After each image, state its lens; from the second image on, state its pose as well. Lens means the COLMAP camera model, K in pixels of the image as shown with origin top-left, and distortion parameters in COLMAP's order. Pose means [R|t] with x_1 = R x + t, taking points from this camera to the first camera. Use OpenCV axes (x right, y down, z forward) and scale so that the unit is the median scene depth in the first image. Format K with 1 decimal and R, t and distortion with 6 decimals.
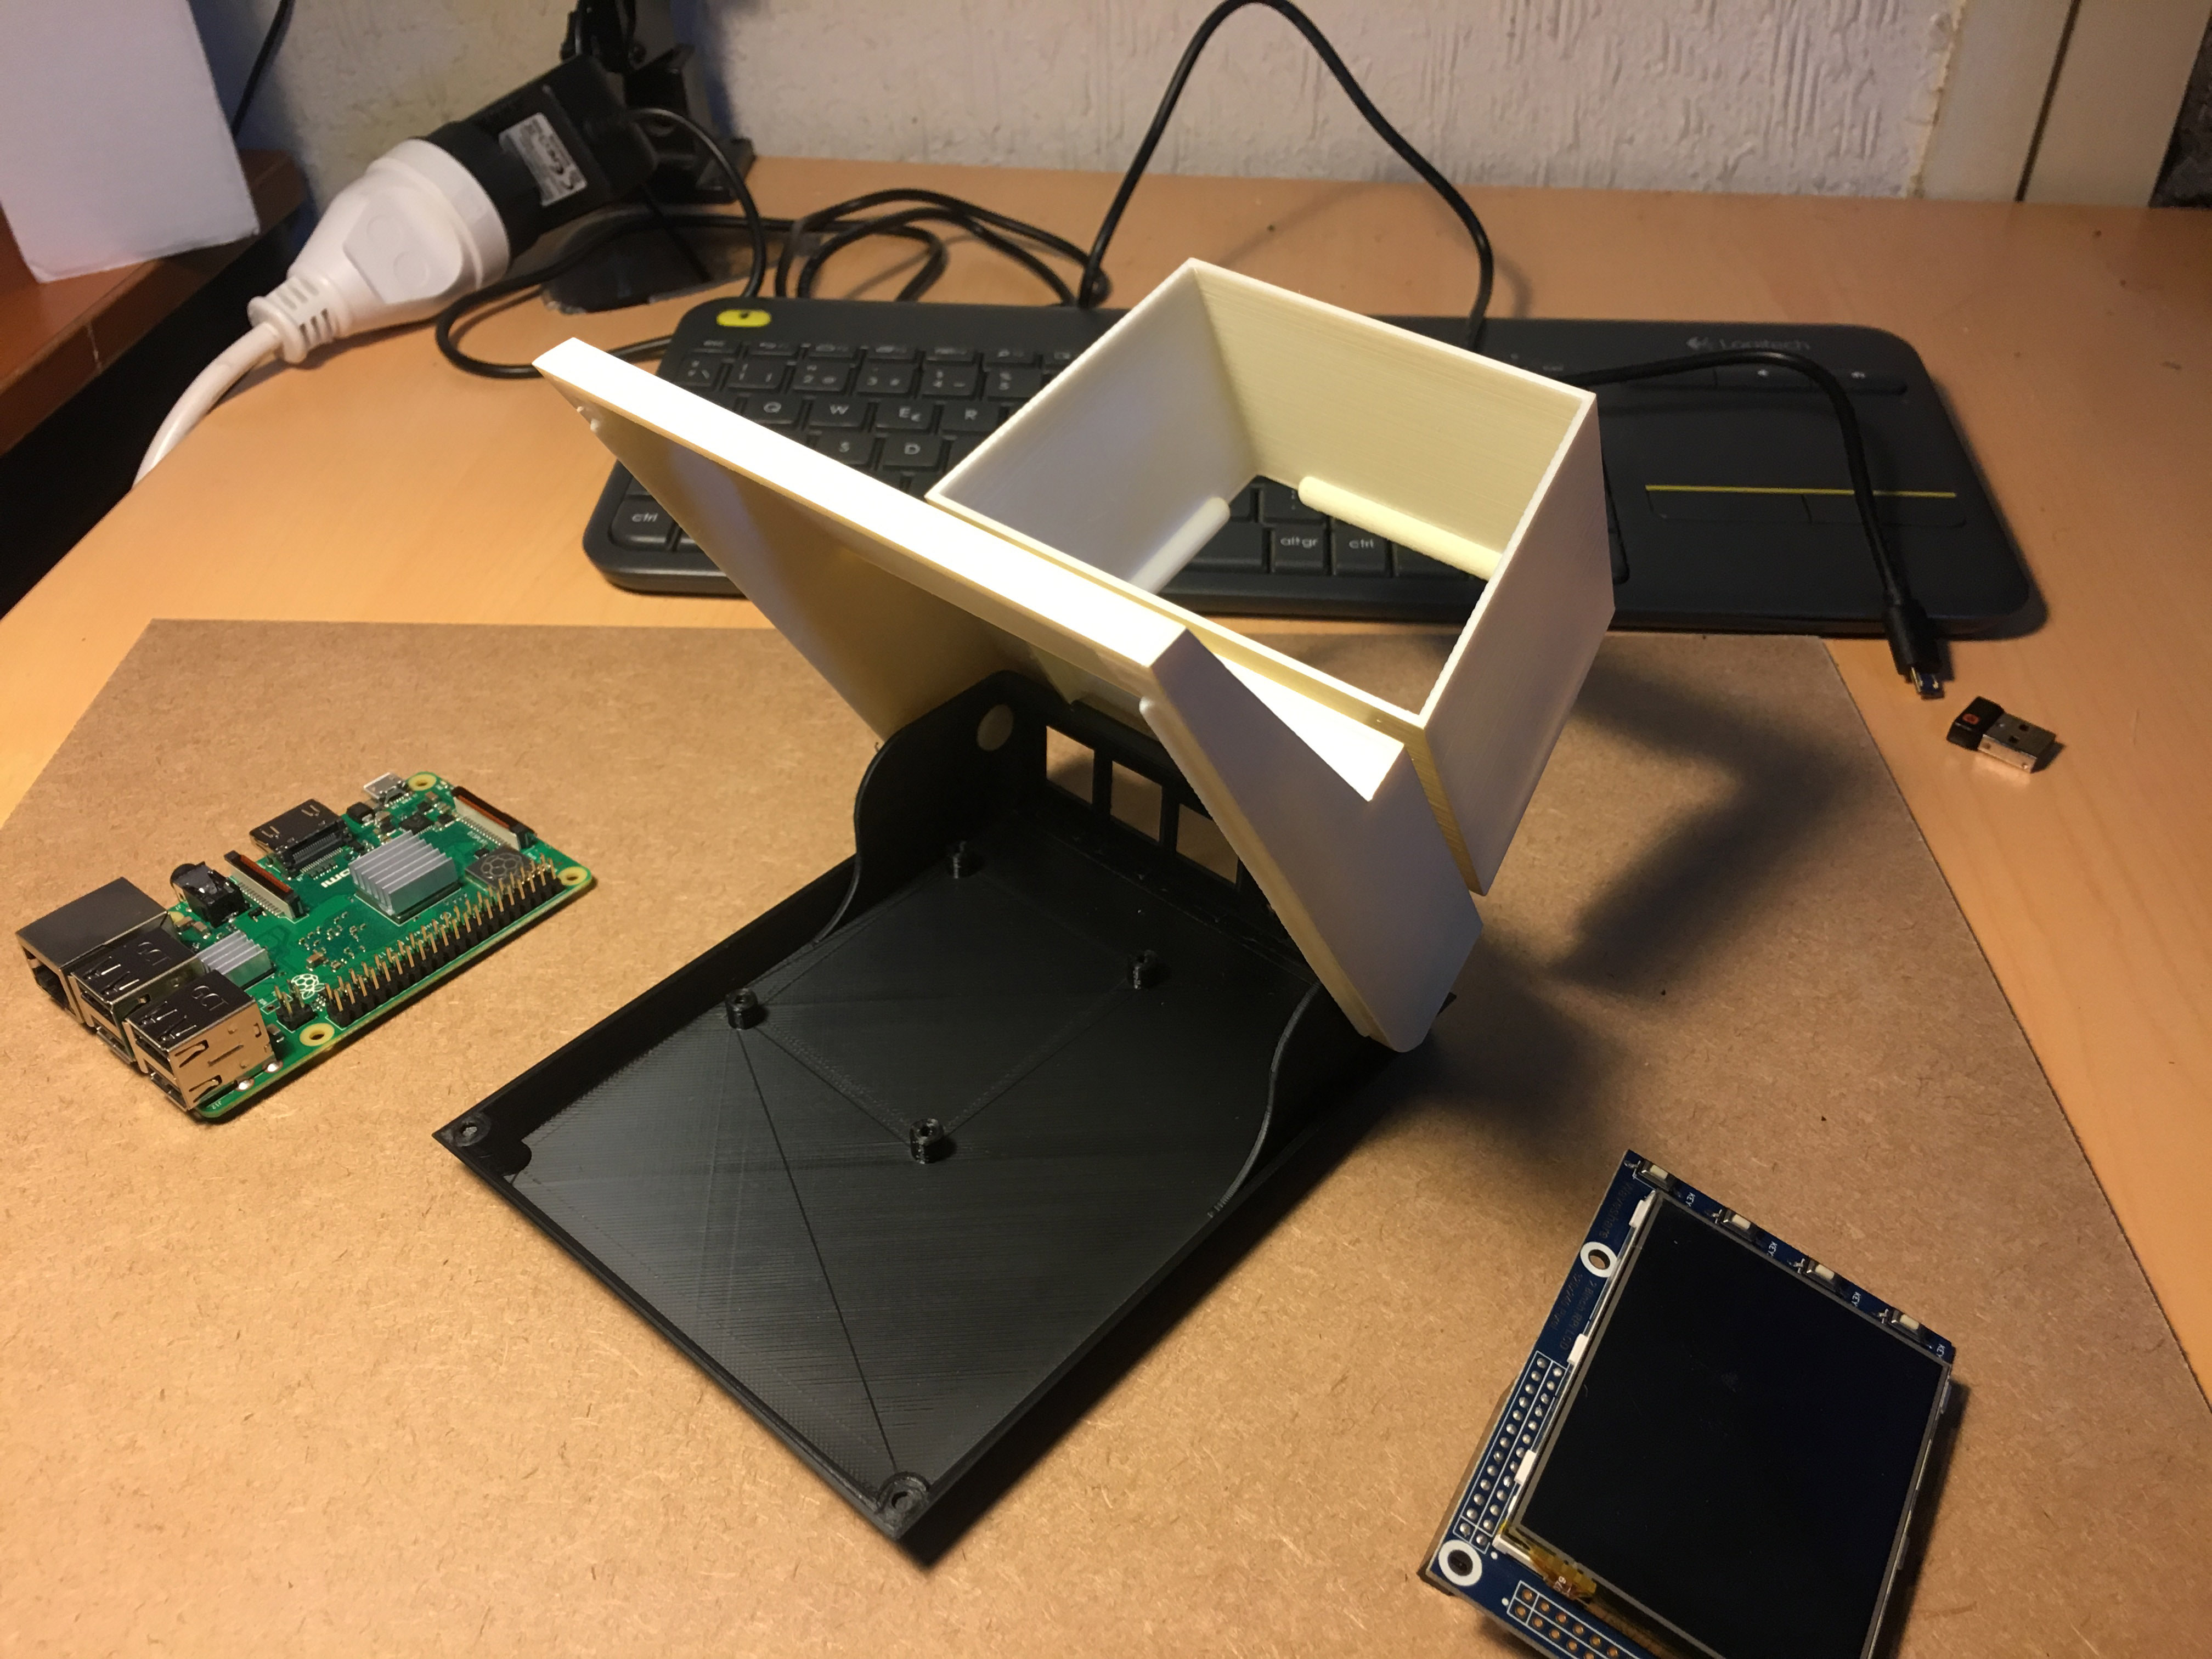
lens RADIAL K [[1872.2, 0, 1106.0], [0, 1872.2, 829.5], [0, 0, 1]] dist [0.081032, -0.129409]
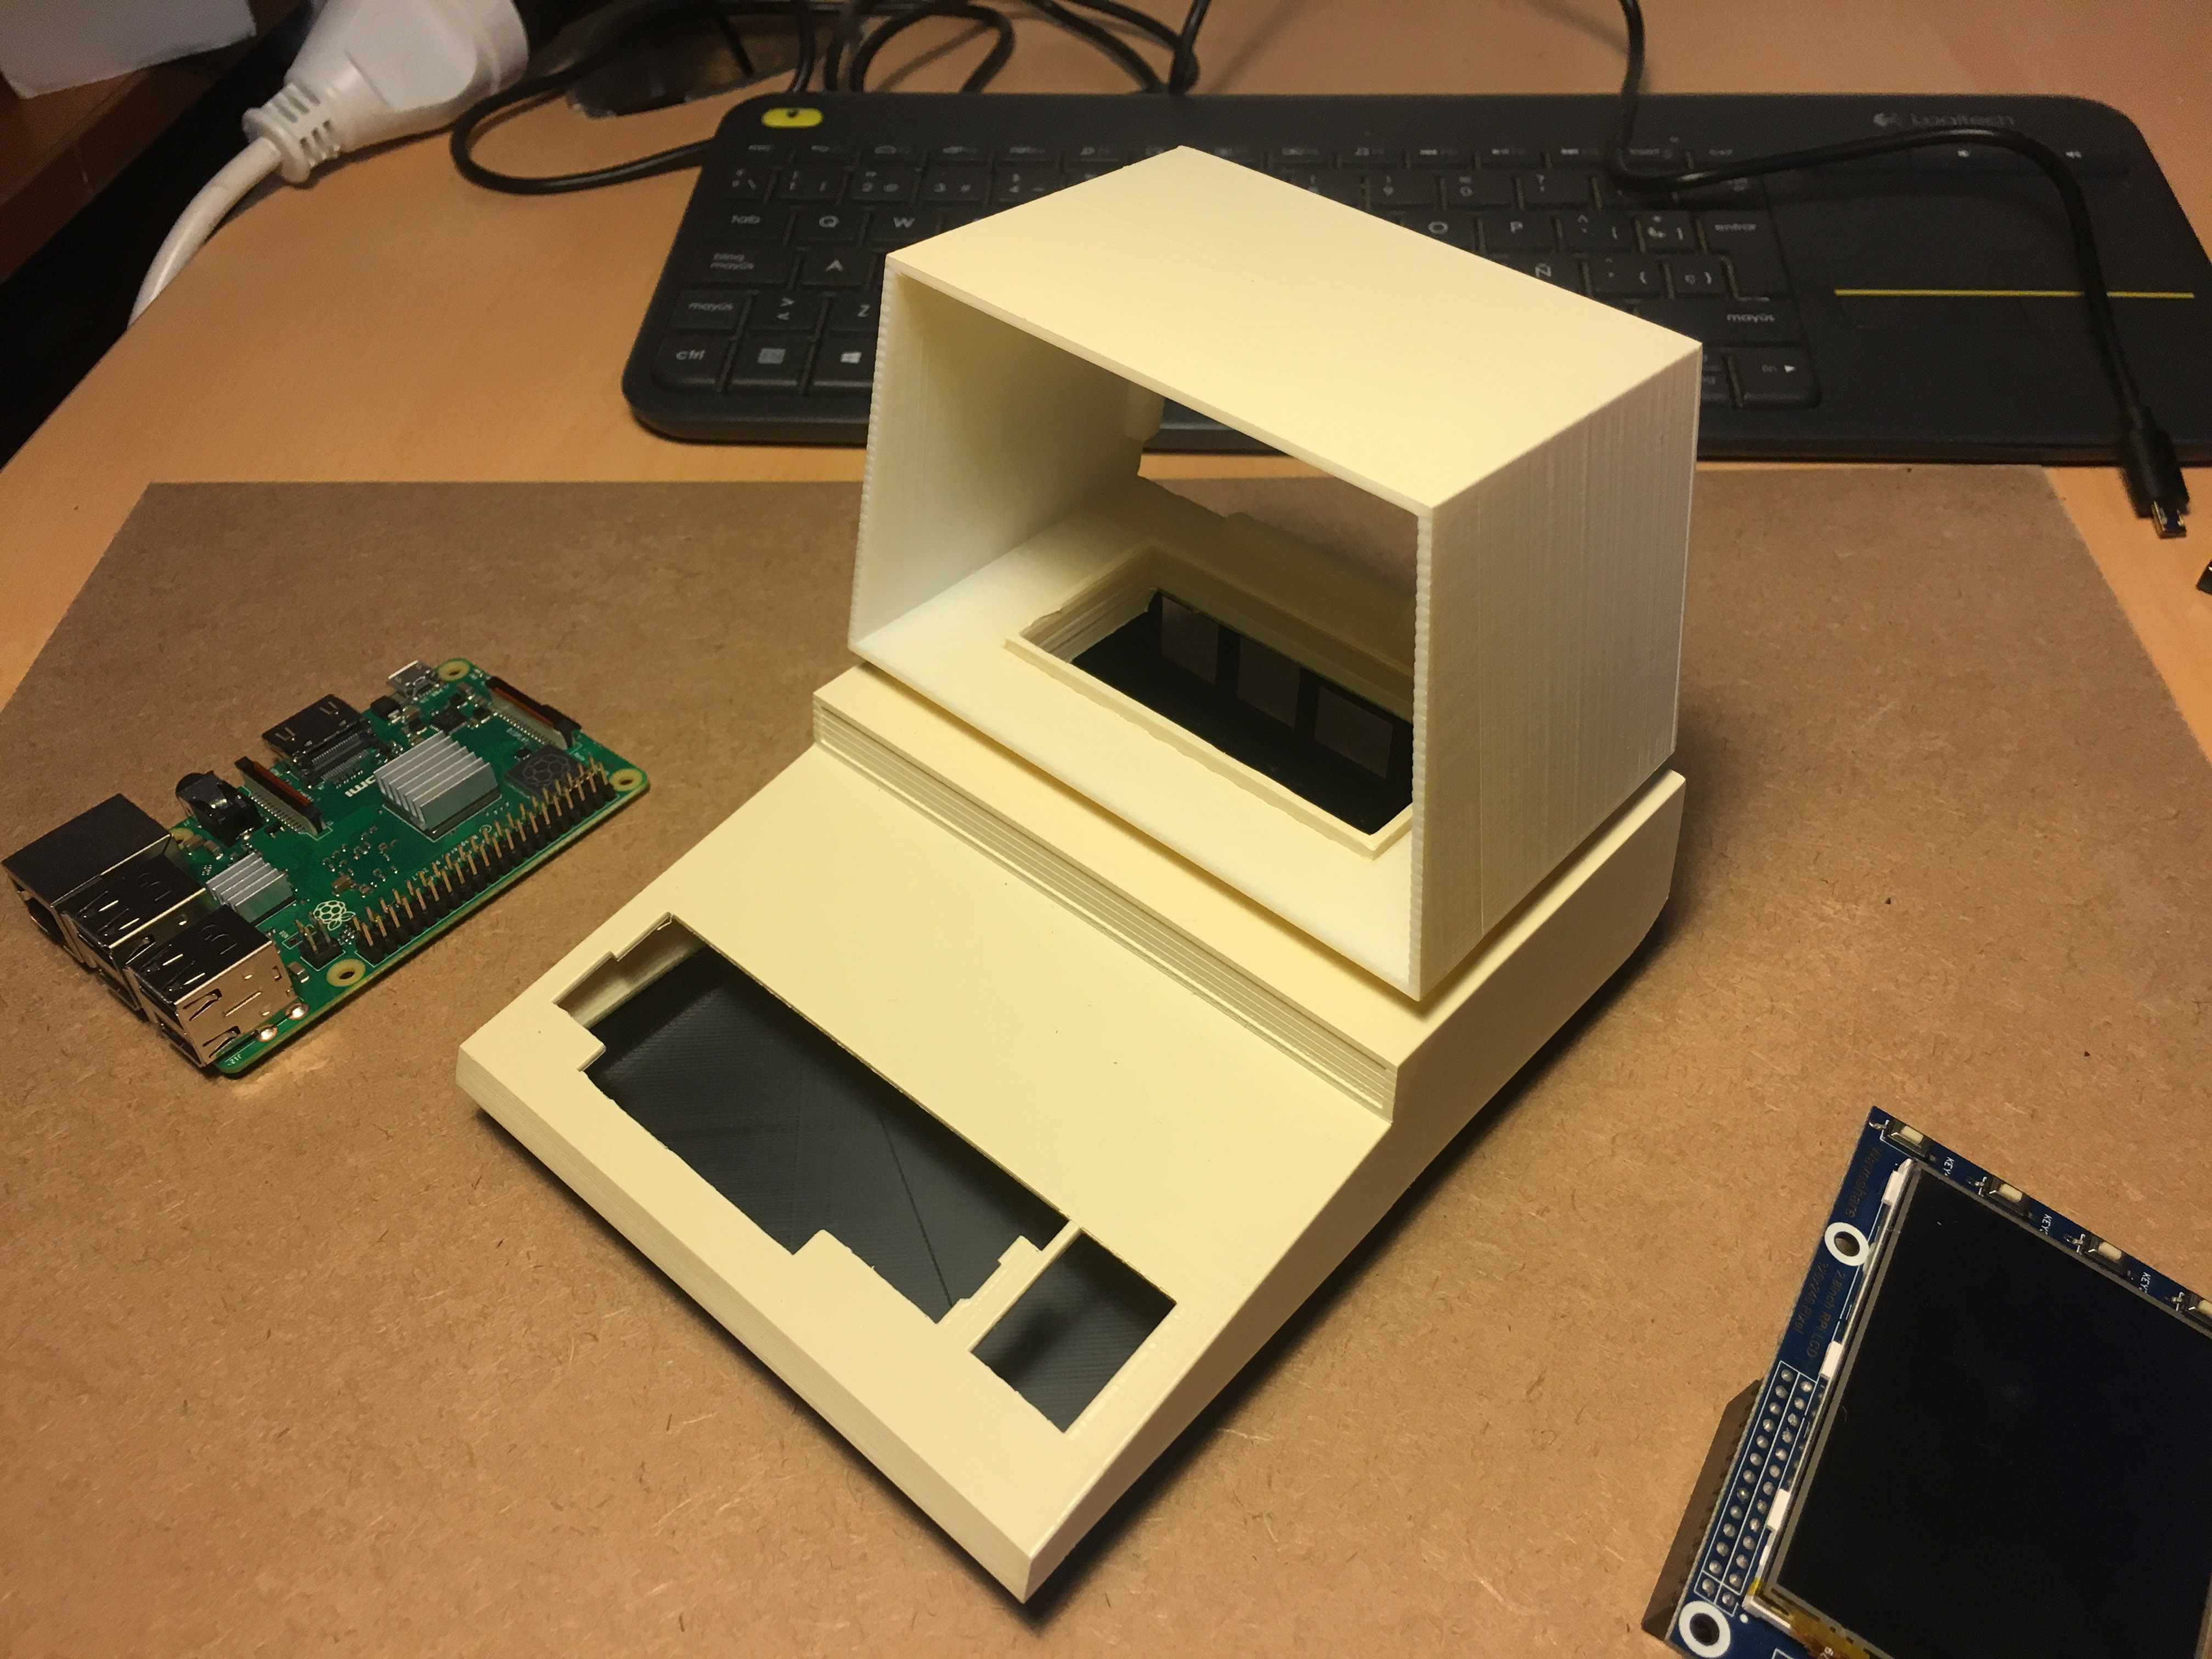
lens RADIAL K [[1872.2, 0, 1106.0], [0, 1872.2, 829.5], [0, 0, 1]] dist [0.081032, -0.129409]
pose [[0.999431, -0.013500, -0.030918, -0.034918], [0.016524, 0.994877, 0.099728, -0.039472], [0.029414, -0.100183, 0.994534, 0.140339]]
